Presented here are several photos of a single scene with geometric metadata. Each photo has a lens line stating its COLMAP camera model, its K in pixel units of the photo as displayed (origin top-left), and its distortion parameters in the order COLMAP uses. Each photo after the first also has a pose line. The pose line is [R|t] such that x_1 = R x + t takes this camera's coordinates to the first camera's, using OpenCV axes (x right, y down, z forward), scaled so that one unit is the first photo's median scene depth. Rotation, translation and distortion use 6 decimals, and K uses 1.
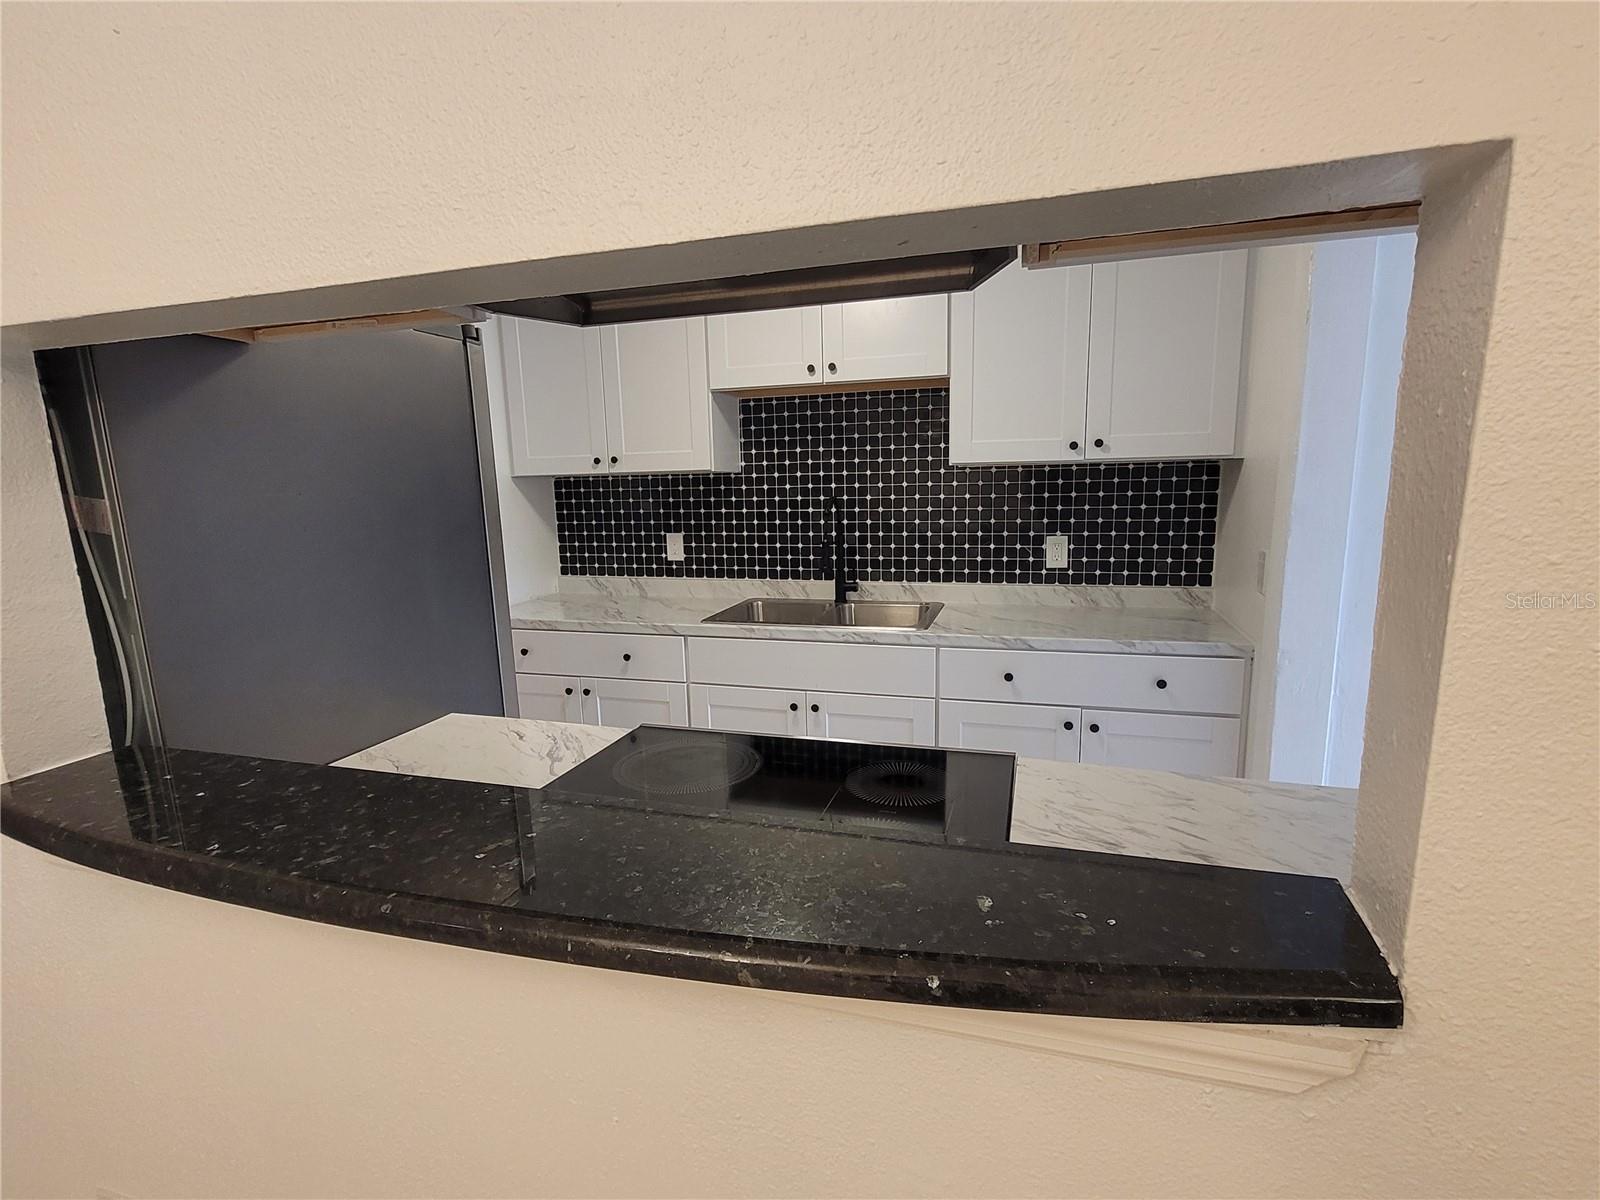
lens RADIAL K [[781.3, 0, 808.3], [0, 781.3, 602.1], [0, 0, 1]] dist [0.002725, -0.000144]
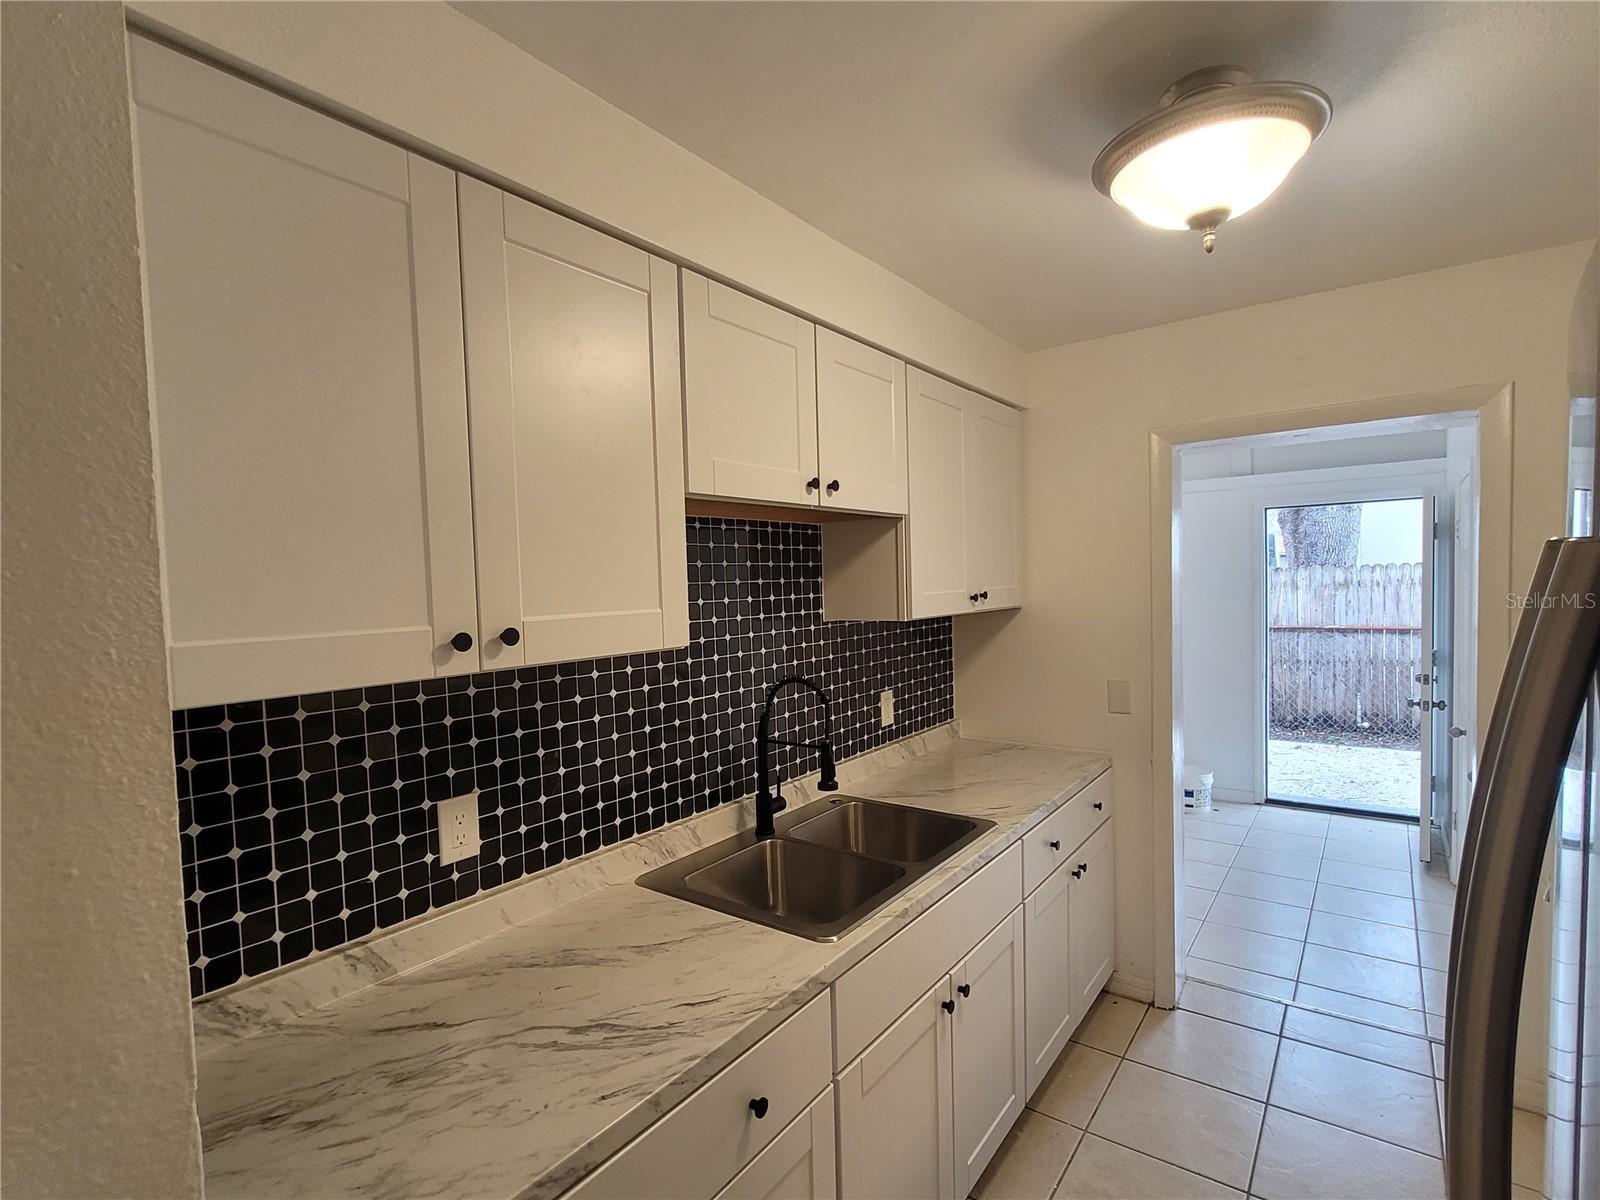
lens RADIAL K [[781.3, 0, 802.6], [0, 781.3, 610.1], [0, 0, 1]] dist [0.002725, -0.000144]
pose [[0.327653, -0.021200, 0.944560, -0.580770], [0.175398, 0.983734, -0.038763, -0.157937], [-0.928374, 0.178375, 0.326042, 0.756573]]
